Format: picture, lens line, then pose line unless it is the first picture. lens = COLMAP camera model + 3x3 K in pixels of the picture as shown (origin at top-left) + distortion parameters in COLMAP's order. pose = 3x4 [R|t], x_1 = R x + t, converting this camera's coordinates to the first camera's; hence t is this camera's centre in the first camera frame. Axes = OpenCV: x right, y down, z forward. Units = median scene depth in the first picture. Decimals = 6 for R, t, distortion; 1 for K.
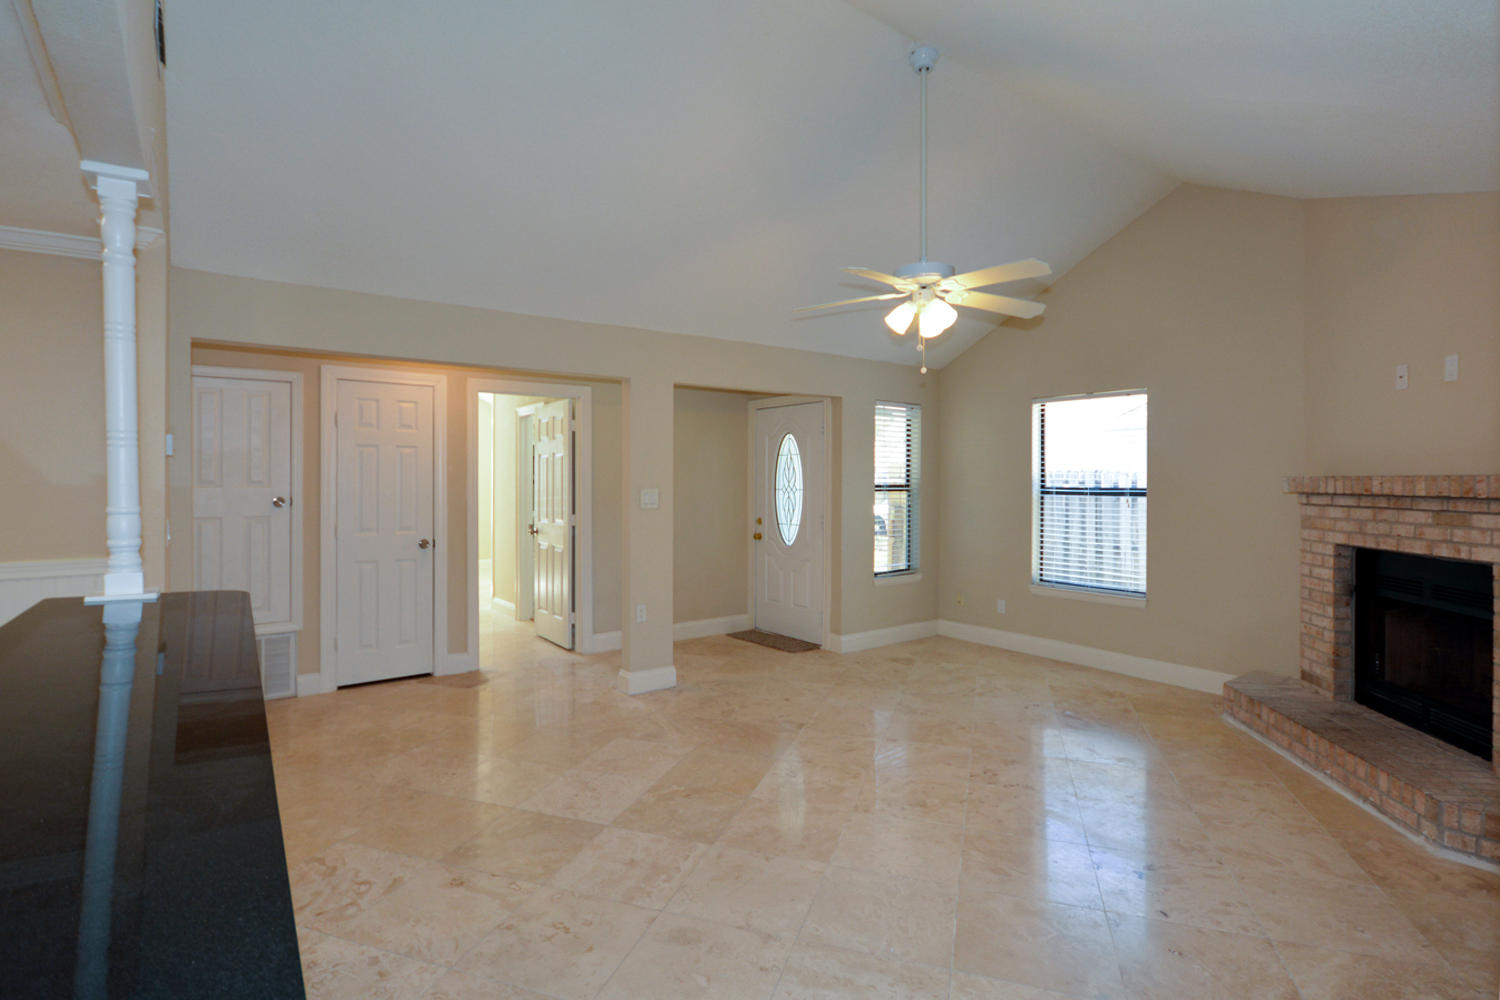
lens RADIAL K [[736.8, 0, 751.4], [0, 736.8, 481.3], [0, 0, 1]] dist [0.003264, -0.010806]
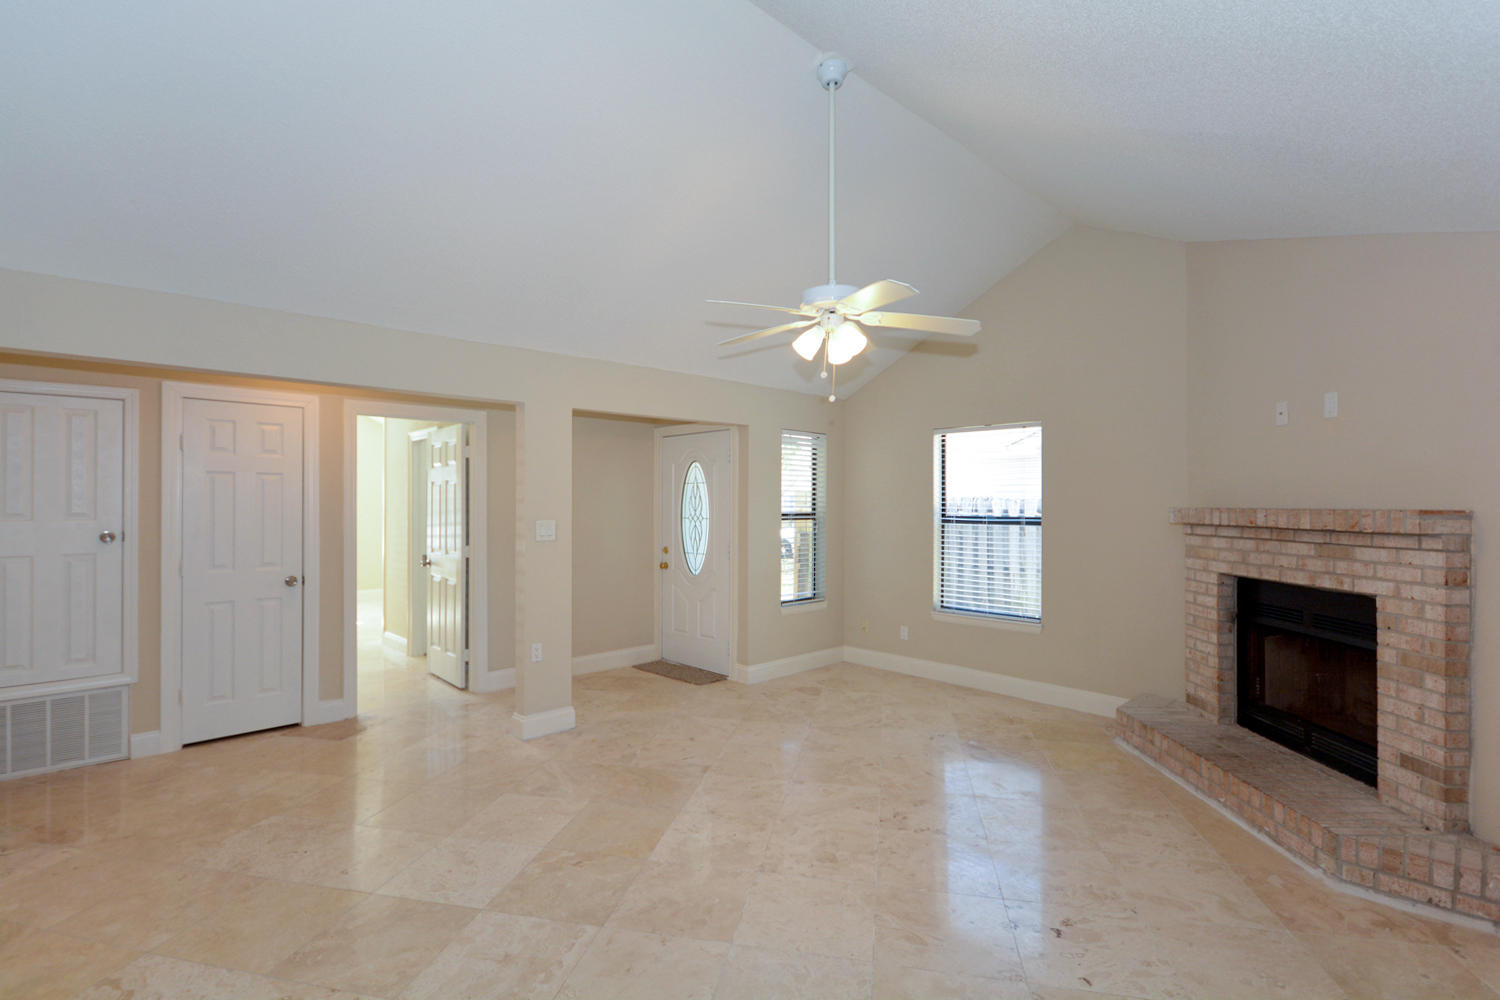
lens RADIAL K [[697.4, 0, 750.0], [0, 697.4, 500.0], [0, 0, 1]] dist [0.003054, -0.006198]
pose [[0.992641, 0.000783, 0.121095, 0.015974], [-0.000089, 0.999984, -0.005740, -0.012612], [-0.121097, 0.005687, 0.992624, 0.101484]]
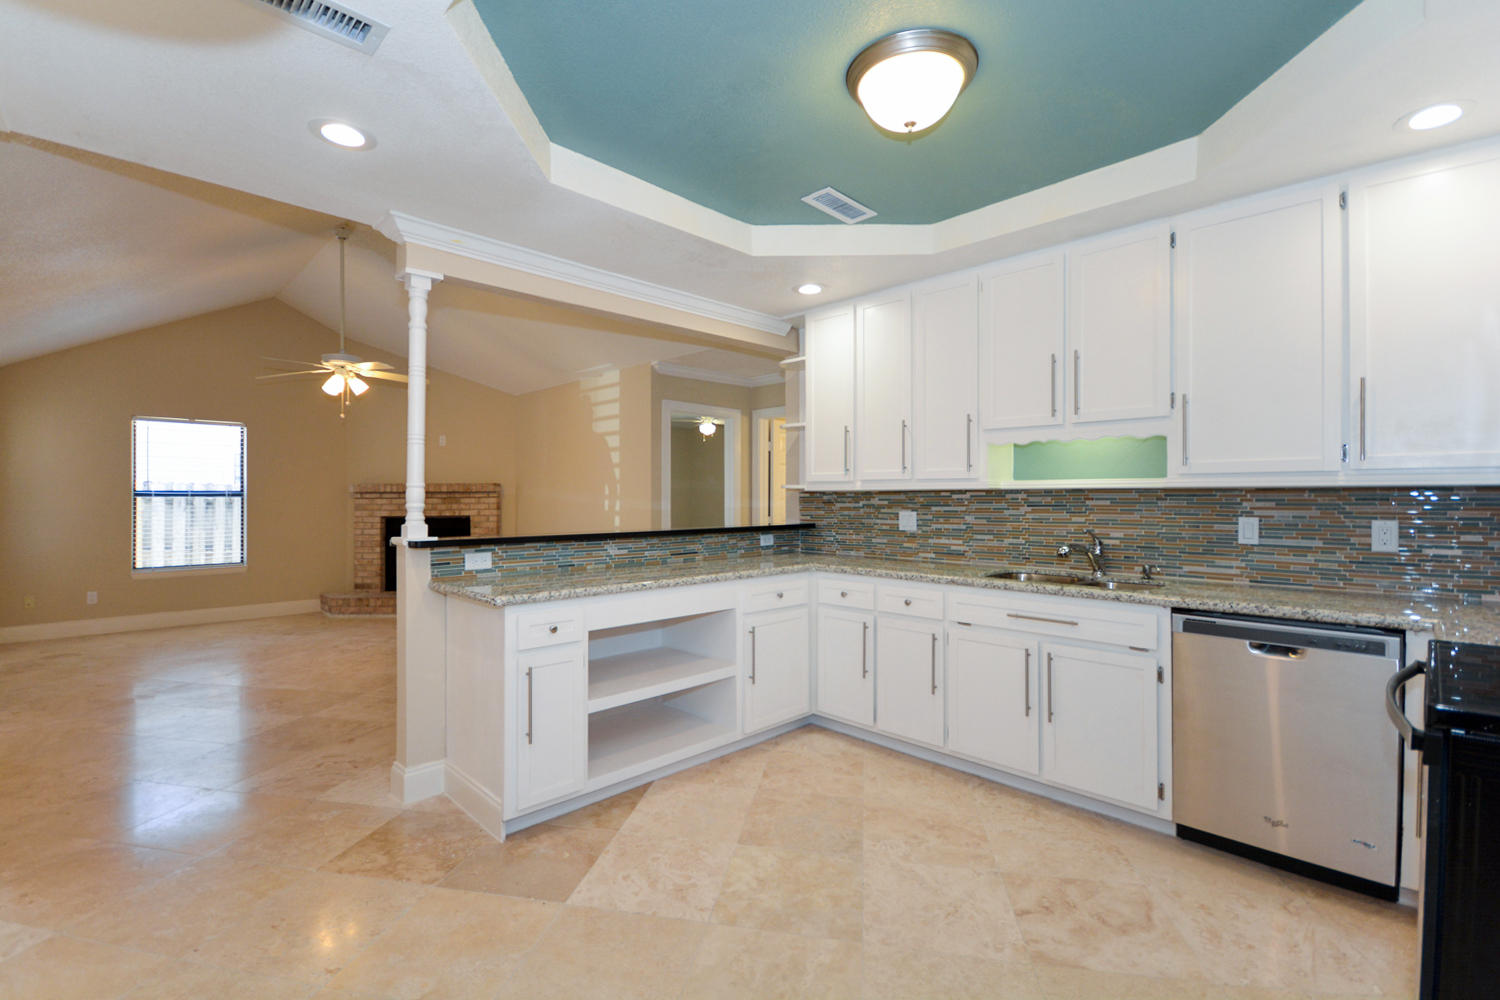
lens RADIAL K [[669.1, 0, 747.1], [0, 669.1, 490.4], [0, 0, 1]] dist [-0.005142, -0.000619]
pose [[-0.133223, 0.009870, 0.991037, -1.233776], [0.005406, 0.999943, -0.009232, 0.035143], [-0.991071, 0.004127, -0.133269, 0.233196]]
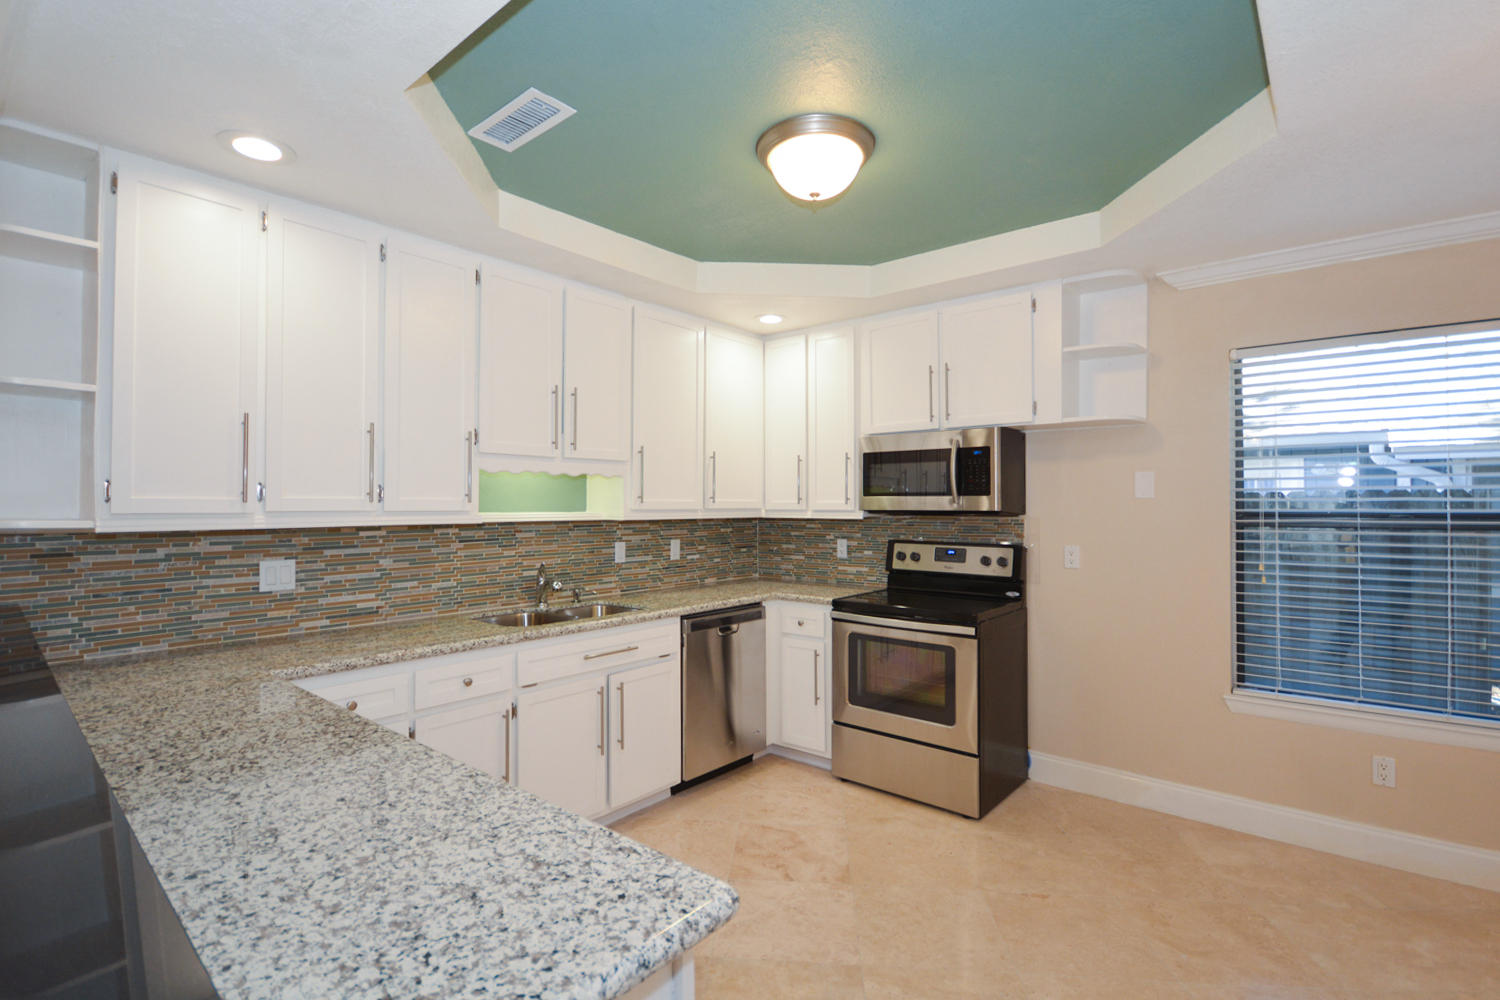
lens RADIAL K [[703.7, 0, 750.0], [0, 703.7, 500.0], [0, 0, 1]] dist [-0.002168, -0.000043]
pose [[-0.974901, 0.000662, -0.222640, -0.545193], [0.001567, 0.999991, -0.003885, 0.005619], [0.222635, -0.004137, -0.974893, 0.604183]]
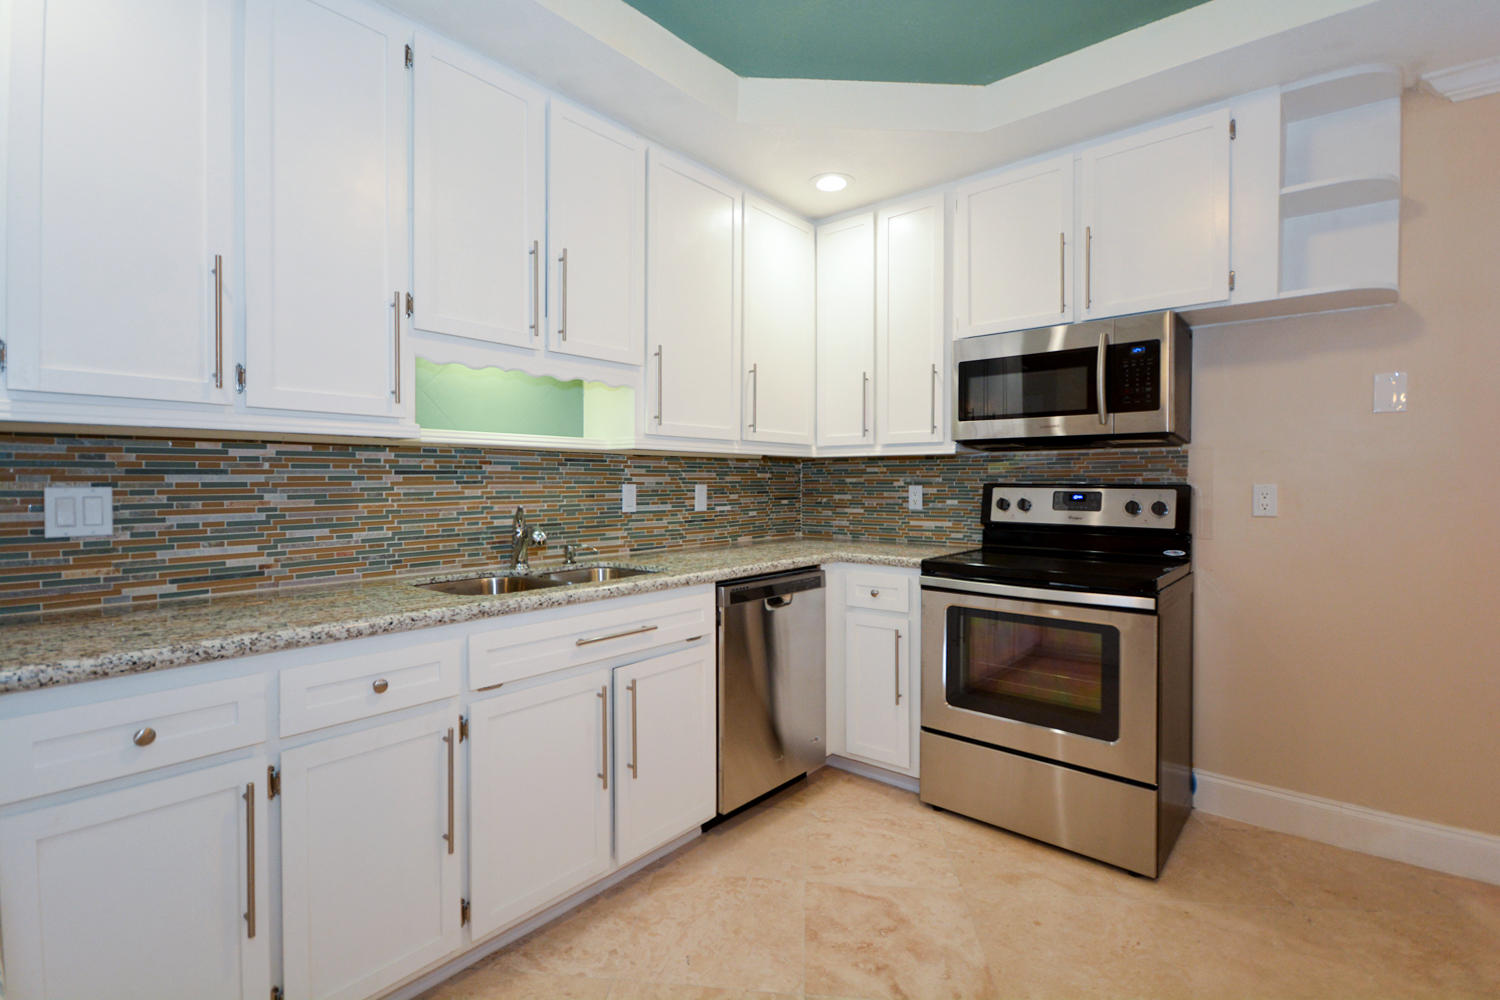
lens RADIAL K [[695.9, 0, 748.6], [0, 695.9, 487.6], [0, 0, 1]] dist [0.010349, -0.009566]
pose [[-0.976639, 0.004310, -0.214844, -0.552795], [0.001751, 0.999925, 0.012102, 0.055259], [0.214880, 0.011444, -0.976573, 0.338560]]
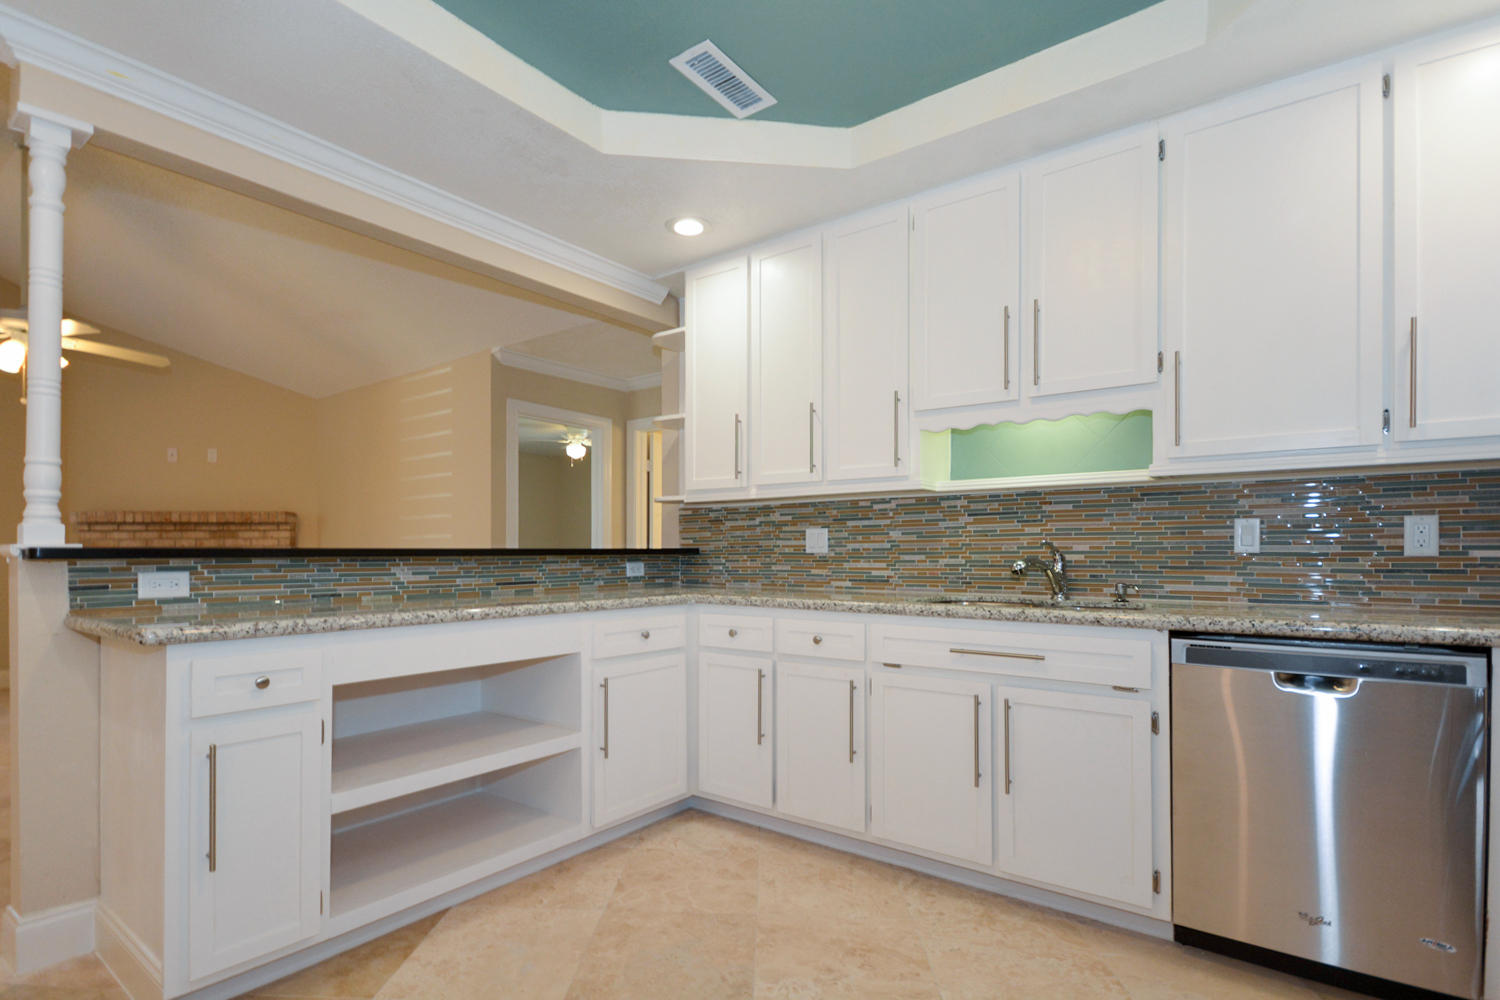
lens RADIAL K [[744.3, 0, 745.4], [0, 744.3, 550.5], [0, 0, 1]] dist [-0.001987, 0.008592]
pose [[-0.273285, 0.002972, 0.961928, -1.076353], [0.006168, 0.999980, -0.001337, 0.085805], [-0.961913, 0.005568, -0.273298, 0.175615]]
